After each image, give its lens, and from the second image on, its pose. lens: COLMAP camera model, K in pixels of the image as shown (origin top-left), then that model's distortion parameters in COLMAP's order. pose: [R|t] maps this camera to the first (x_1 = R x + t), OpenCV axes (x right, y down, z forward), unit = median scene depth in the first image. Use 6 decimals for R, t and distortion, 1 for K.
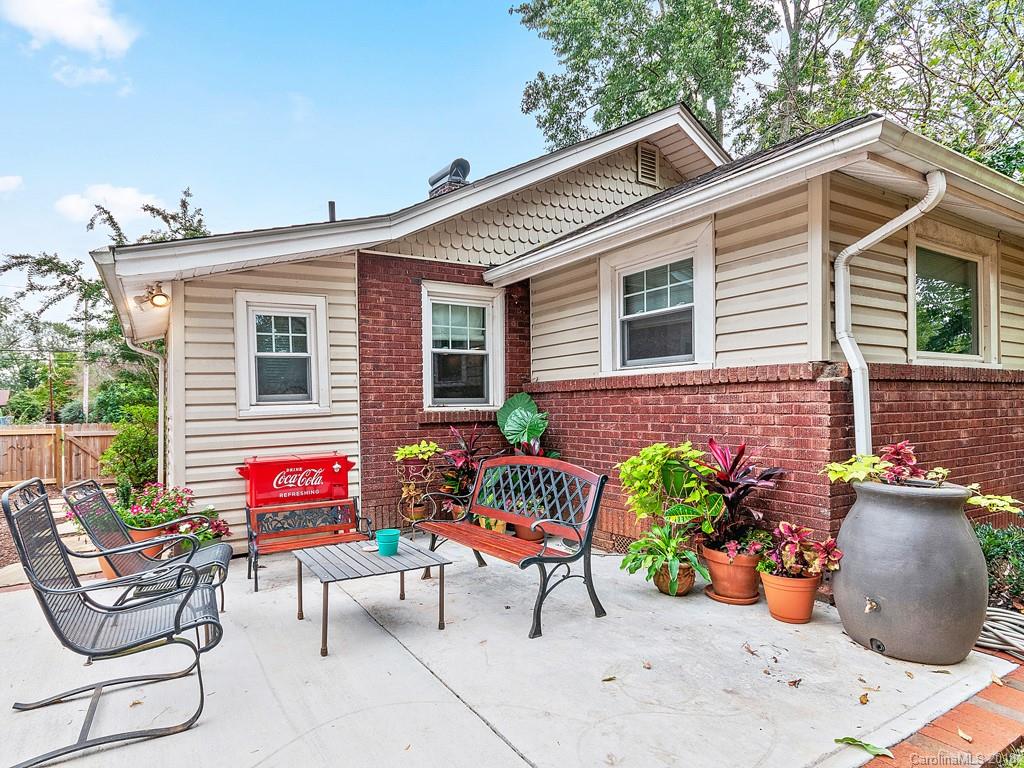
lens RADIAL K [[544.1, 0, 417.5], [0, 544.1, 390.1], [0, 0, 1]] dist [-0.001484, -0.001440]
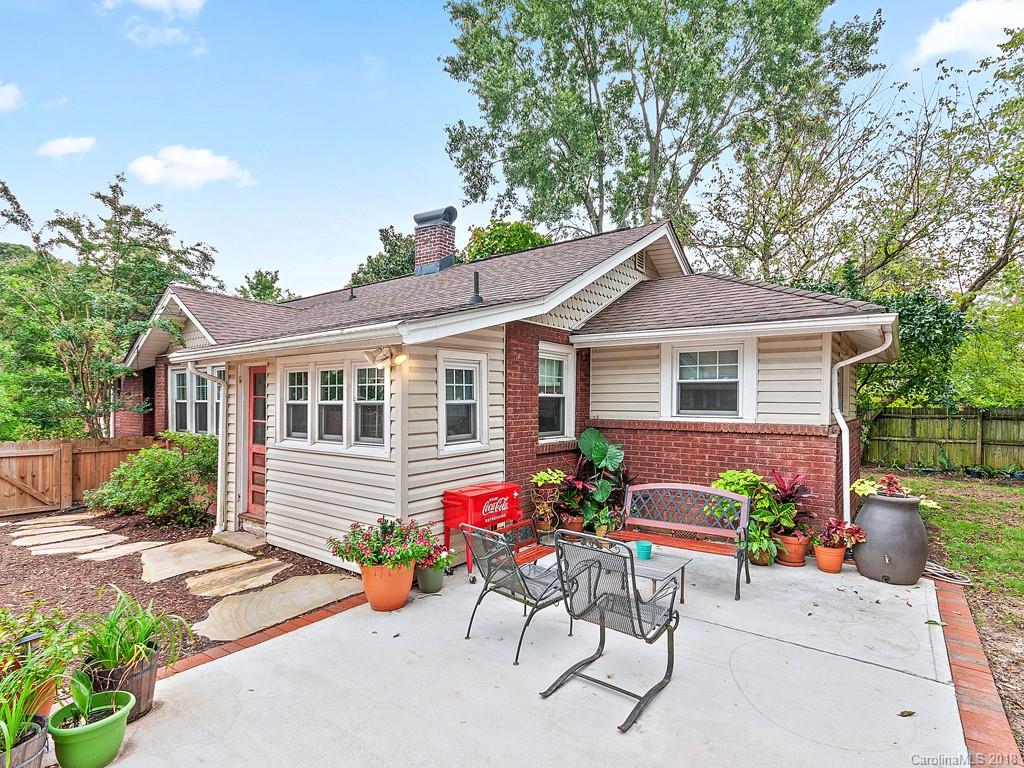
lens RADIAL K [[509.9, 0, 508.1], [0, 509.9, 392.8], [0, 0, 1]] dist [0.001873, 0.000498]
pose [[0.912230, 0.027408, 0.408762, -0.604133], [-0.027238, 0.999610, -0.006239, -0.080120], [-0.408773, -0.005443, 0.912620, -0.066354]]
